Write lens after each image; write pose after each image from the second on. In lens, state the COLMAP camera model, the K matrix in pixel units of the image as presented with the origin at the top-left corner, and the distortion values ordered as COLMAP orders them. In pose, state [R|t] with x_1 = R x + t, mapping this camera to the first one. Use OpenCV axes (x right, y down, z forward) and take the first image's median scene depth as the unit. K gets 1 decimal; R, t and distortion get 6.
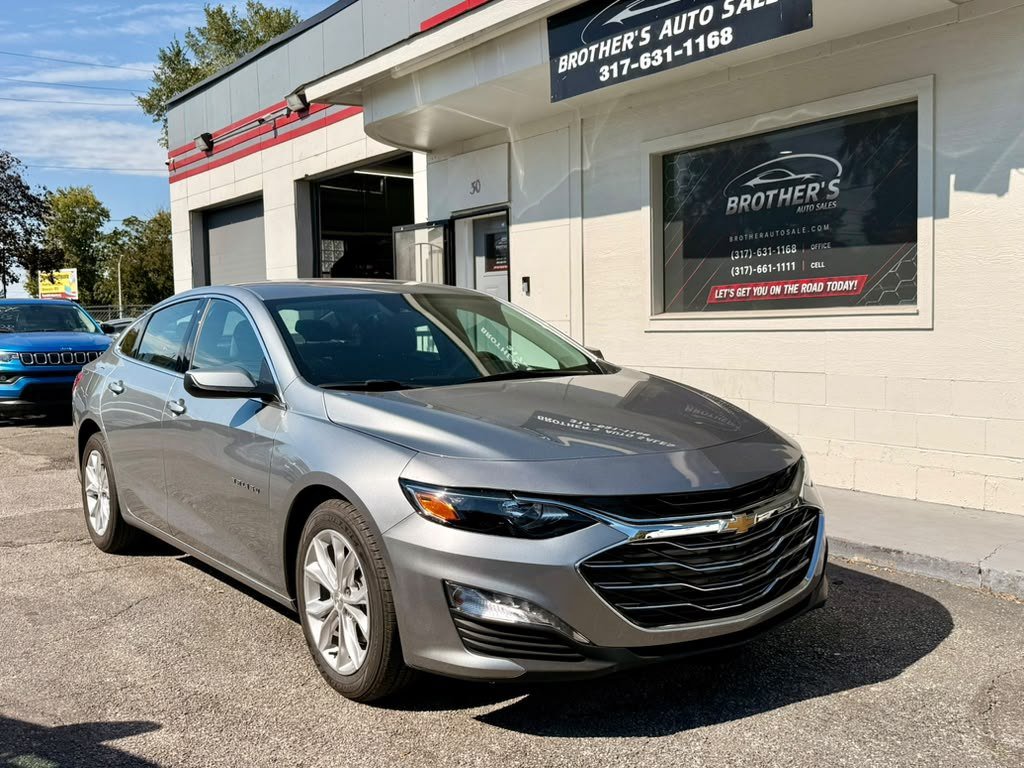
lens RADIAL K [[991.6, 0, 516.6], [0, 991.6, 386.0], [0, 0, 1]] dist [0.152844, -0.356830]
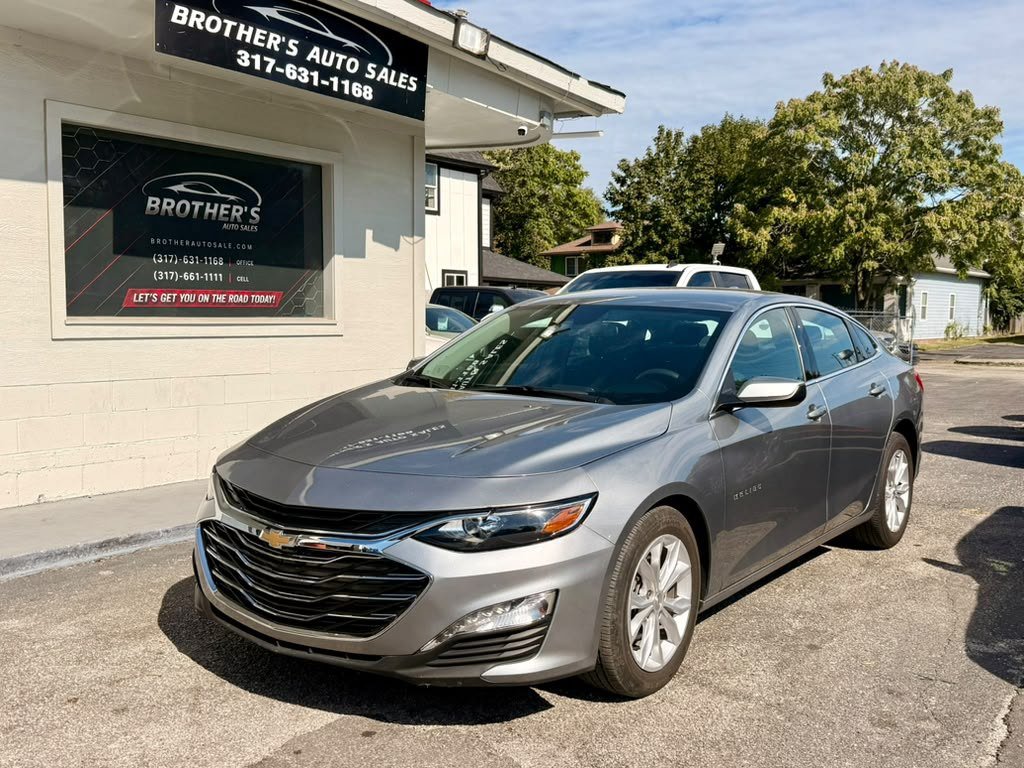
lens RADIAL K [[992.0, 0, 513.0], [0, 992.0, 388.4], [0, 0, 1]] dist [0.161361, -0.386754]
pose [[-0.282374, -0.052405, 0.957872, -0.847294], [0.057364, 0.995798, 0.071390, -0.058954], [-0.957588, 0.075106, -0.278181, 0.998608]]
